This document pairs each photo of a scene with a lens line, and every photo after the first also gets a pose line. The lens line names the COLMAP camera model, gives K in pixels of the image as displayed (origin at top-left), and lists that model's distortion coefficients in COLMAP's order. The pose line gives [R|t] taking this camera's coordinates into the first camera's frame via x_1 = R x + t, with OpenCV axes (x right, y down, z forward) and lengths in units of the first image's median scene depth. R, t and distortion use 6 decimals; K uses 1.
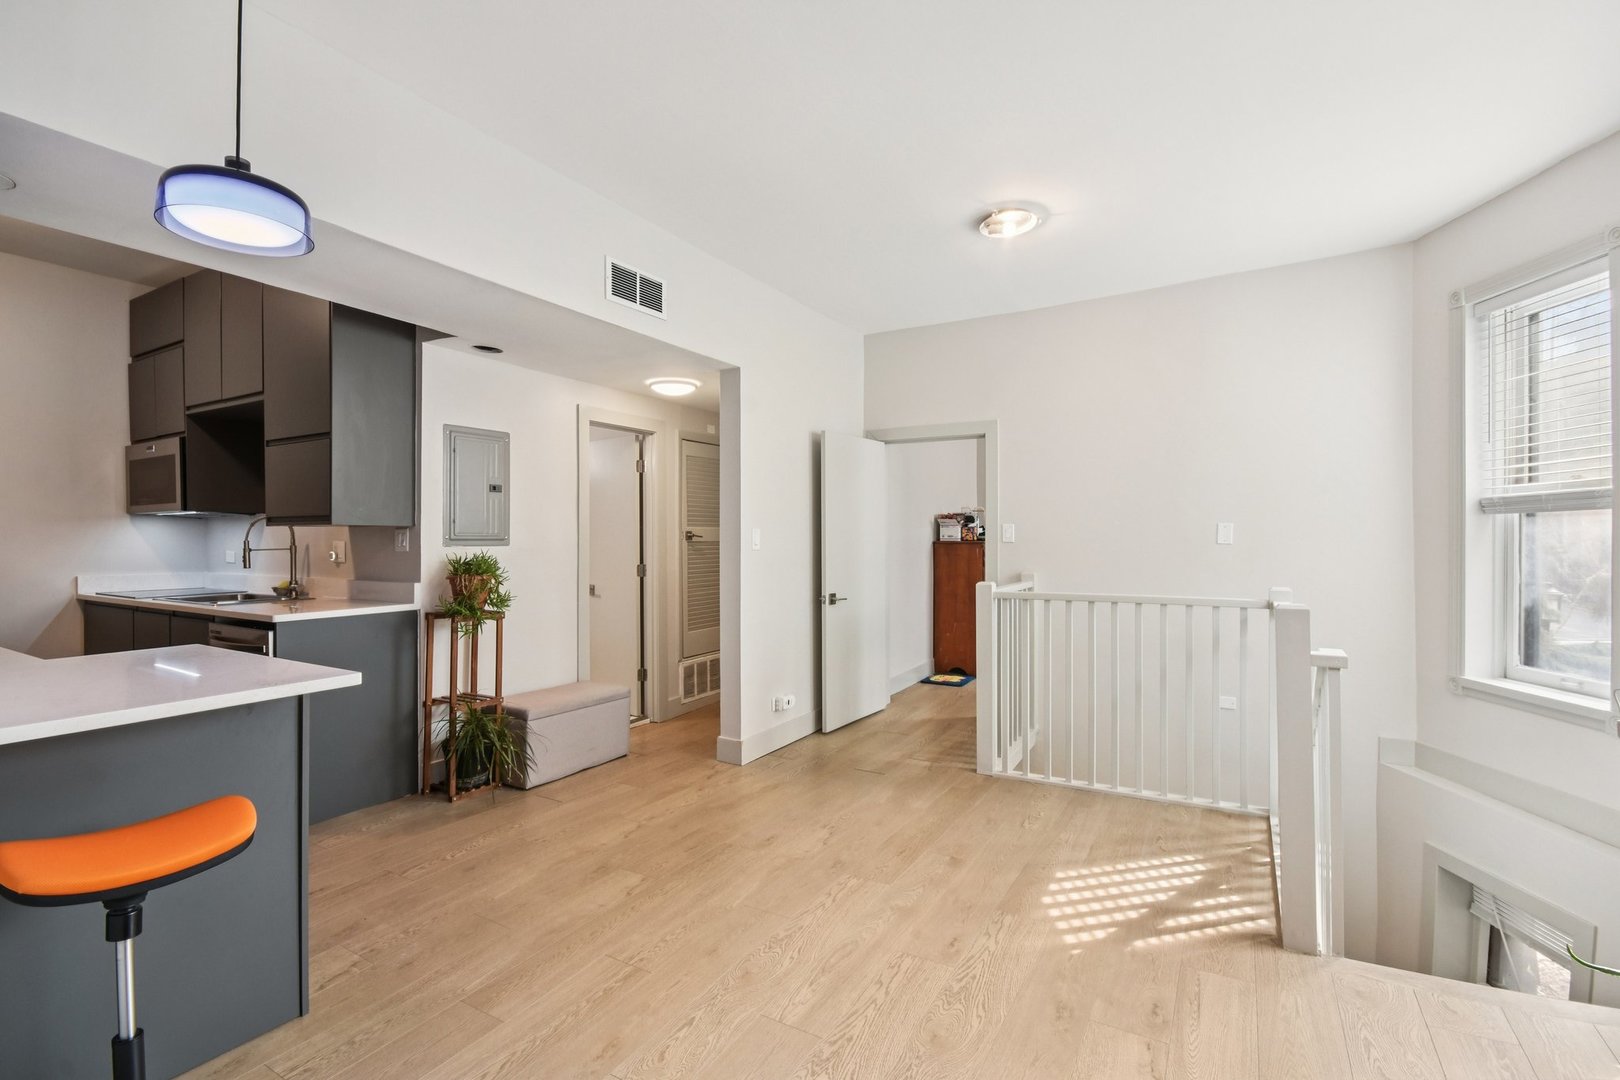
lens RADIAL K [[728.5, 0, 812.6], [0, 728.5, 534.6], [0, 0, 1]] dist [-0.002145, -0.003782]
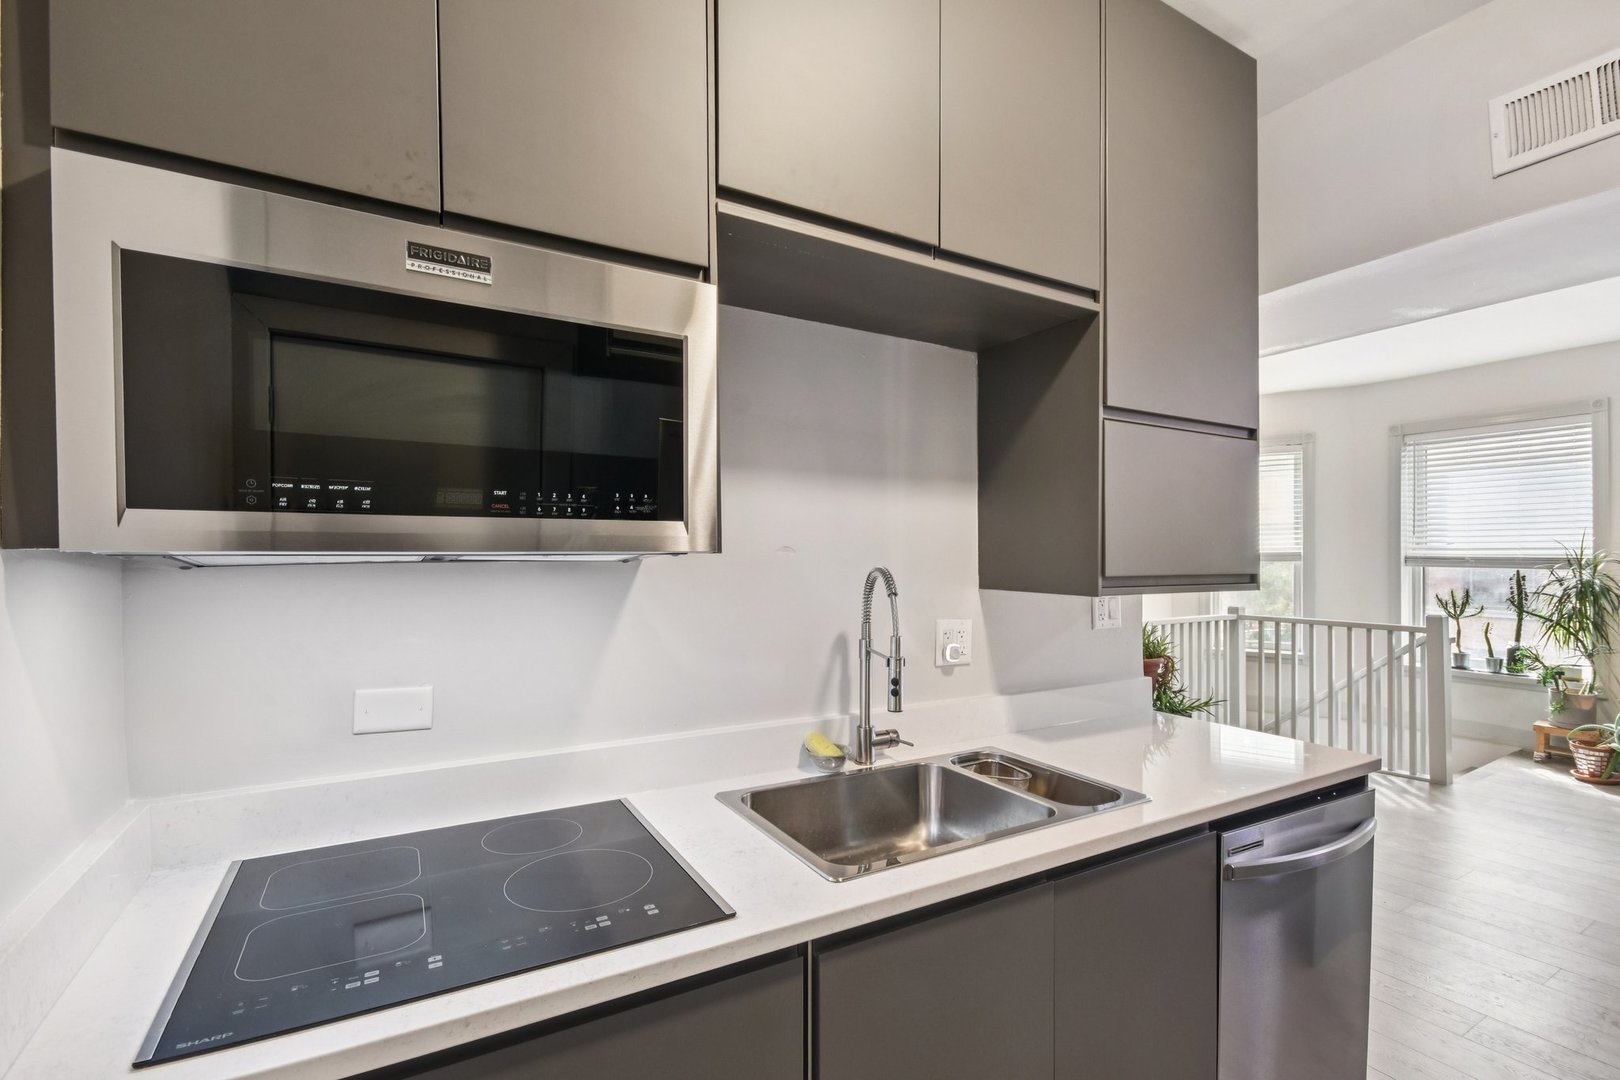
lens RADIAL K [[728.5, 0, 819.2], [0, 728.5, 553.4], [0, 0, 1]] dist [-0.002145, -0.003782]
pose [[0.501250, 0.007104, 0.865273, -1.703060], [-0.003677, 0.999975, -0.006080, -0.047501], [-0.865295, -0.000134, 0.501263, 1.286601]]
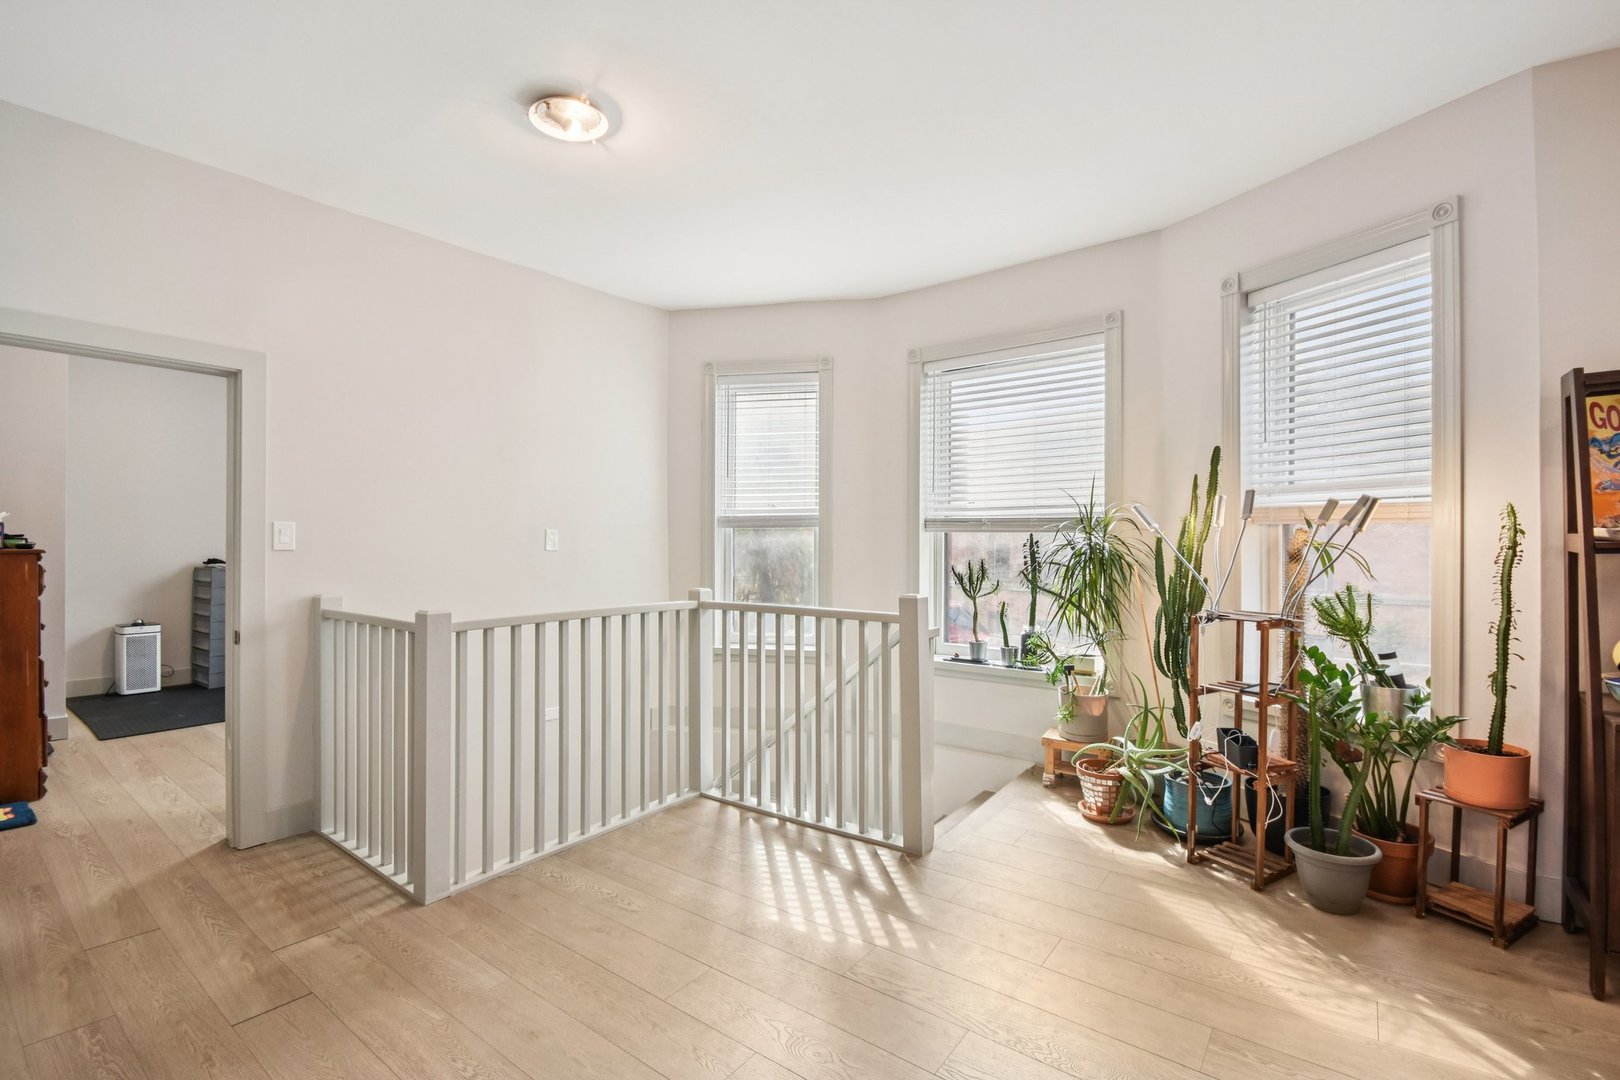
lens RADIAL K [[714.2, 0, 805.2], [0, 714.2, 545.5], [0, 0, 1]] dist [-0.012238, -0.001093]
pose [[0.117395, 0.001565, 0.993084, -0.565582], [-0.005518, 0.999984, -0.000924, 0.009228], [-0.993070, -0.005371, 0.117402, 0.918904]]
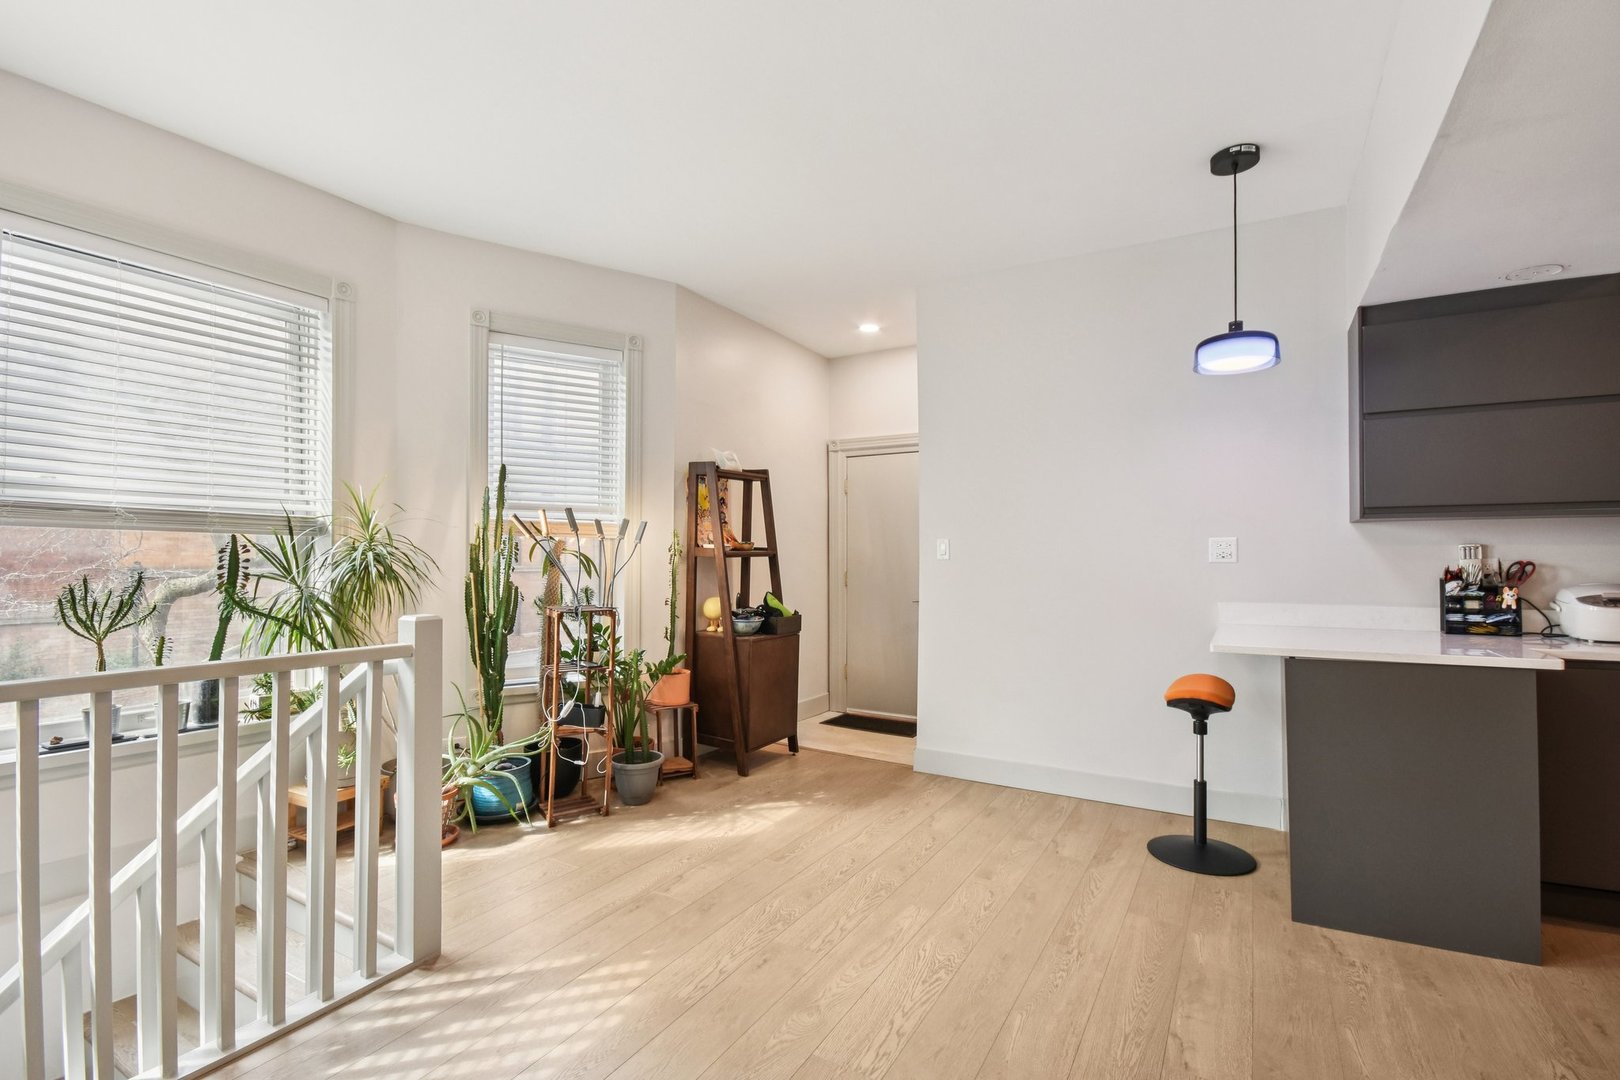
lens RADIAL K [[728.5, 0, 842.0], [0, 728.5, 546.5], [0, 0, 1]] dist [-0.002145, -0.003782]
pose [[-0.999591, -0.001498, -0.028570, 0.104337], [-0.000979, 0.999834, -0.018186, 0.017155], [0.028593, -0.018151, -0.999426, 1.765945]]
